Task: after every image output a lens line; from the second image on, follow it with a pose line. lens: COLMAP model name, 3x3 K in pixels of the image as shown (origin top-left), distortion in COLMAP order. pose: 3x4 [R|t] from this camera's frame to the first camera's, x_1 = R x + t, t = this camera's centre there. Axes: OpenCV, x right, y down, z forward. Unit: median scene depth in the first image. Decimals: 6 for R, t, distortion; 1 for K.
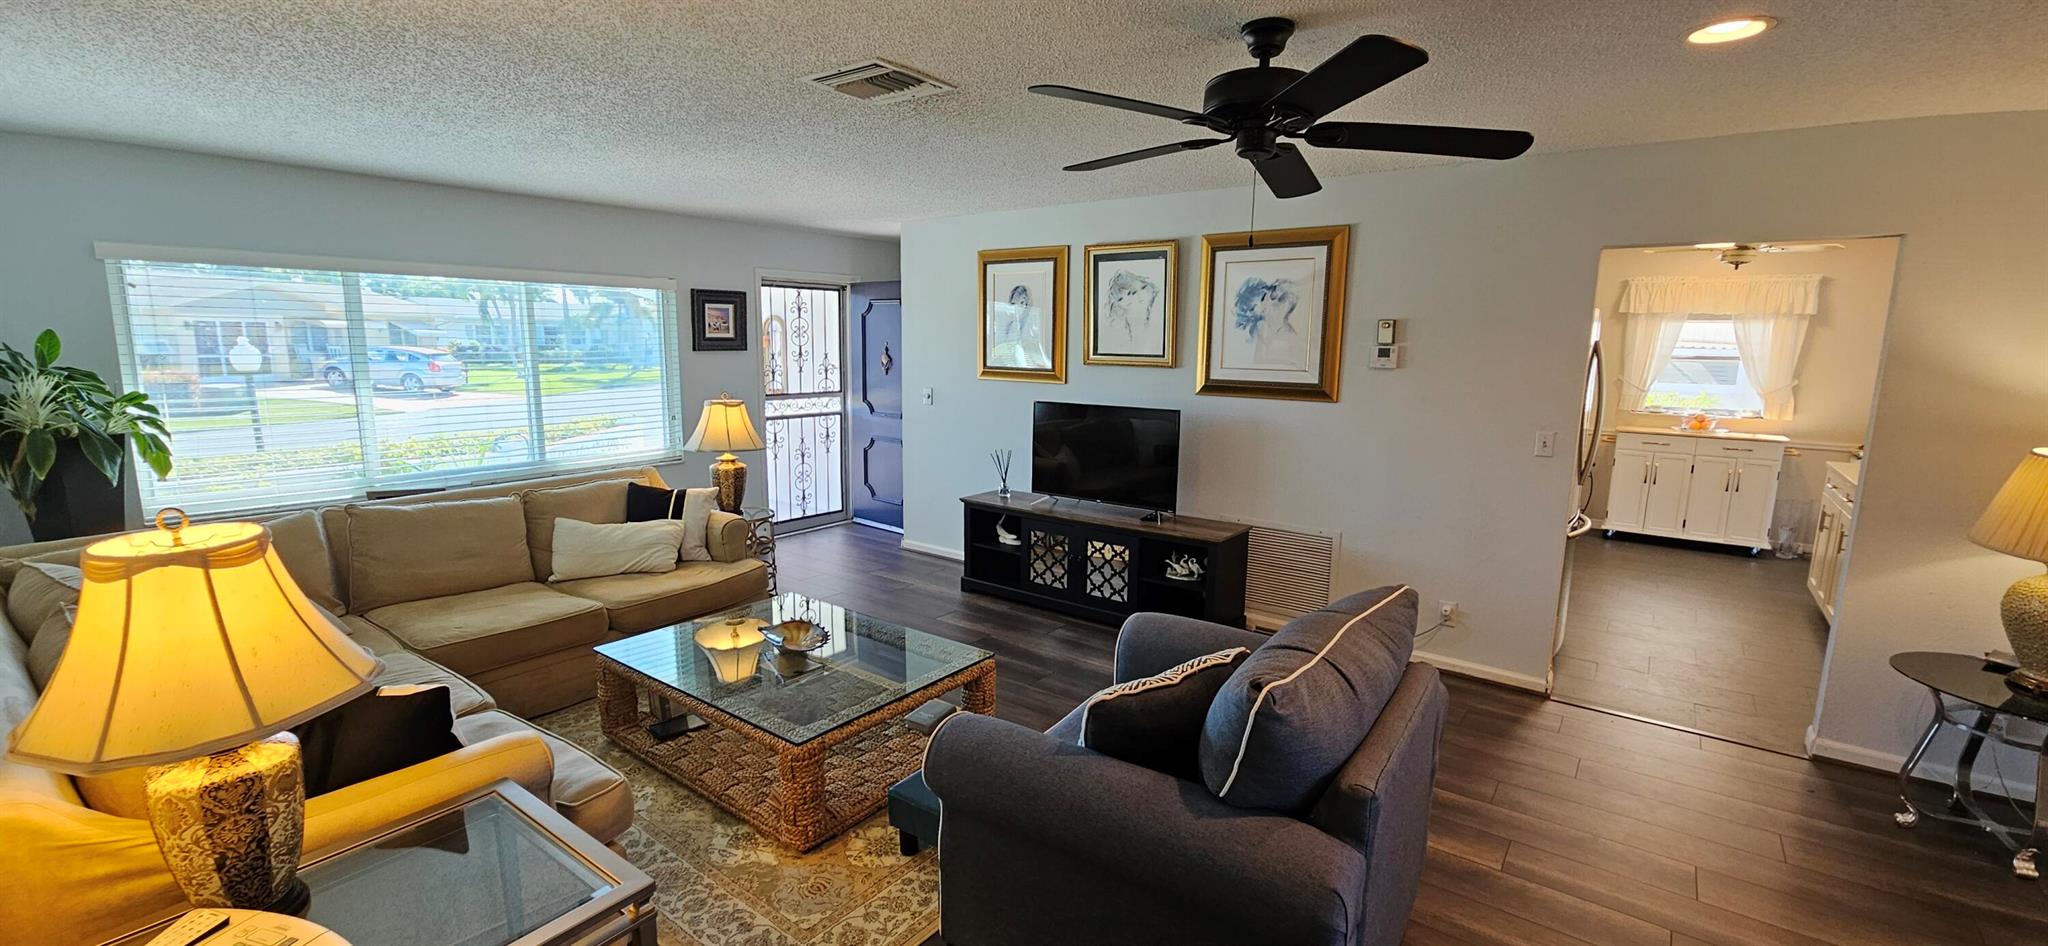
lens RADIAL K [[846.0, 0, 1016.9], [0, 846.0, 475.8], [0, 0, 1]] dist [0.006532, -0.000604]
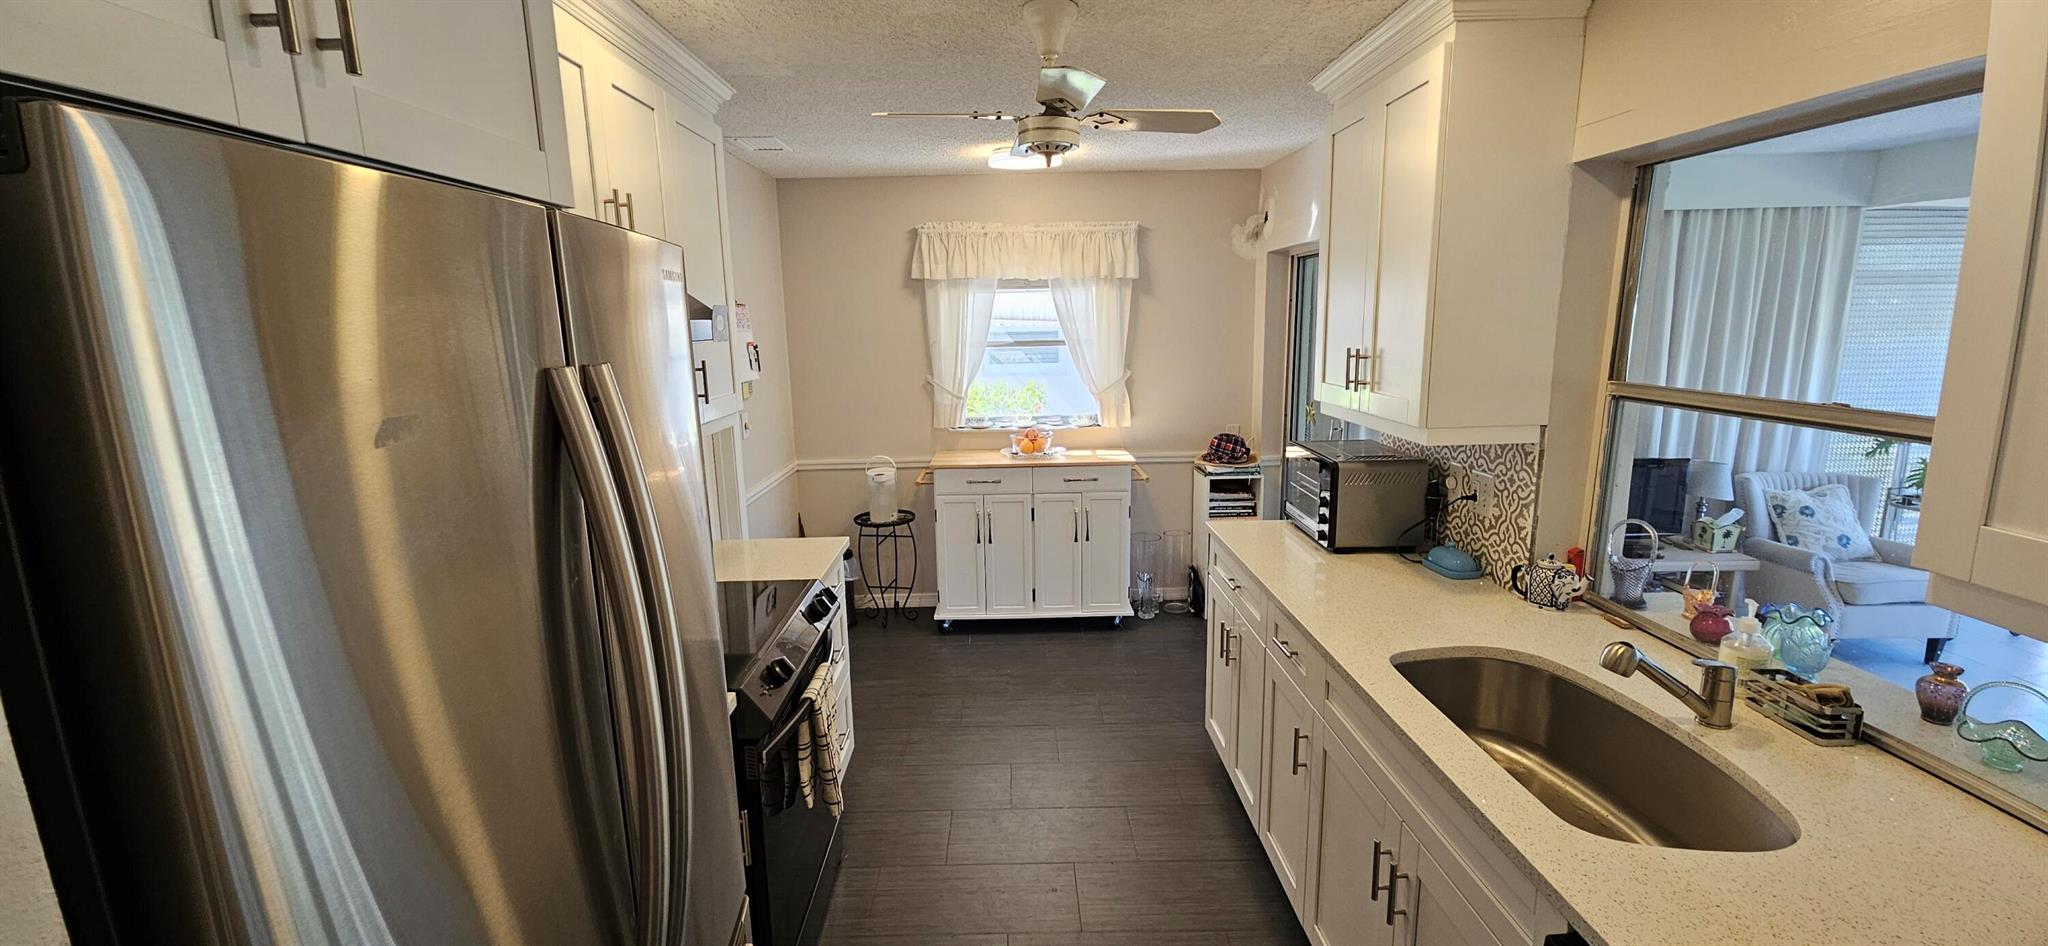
lens RADIAL K [[846.0, 0, 1016.9], [0, 846.0, 475.8], [0, 0, 1]] dist [0.006532, -0.000604]
pose [[0.789004, -0.148795, 0.596098, 0.398471], [0.131759, 0.988636, 0.072381, -0.087655], [-0.600094, 0.021432, 0.799643, 0.481211]]
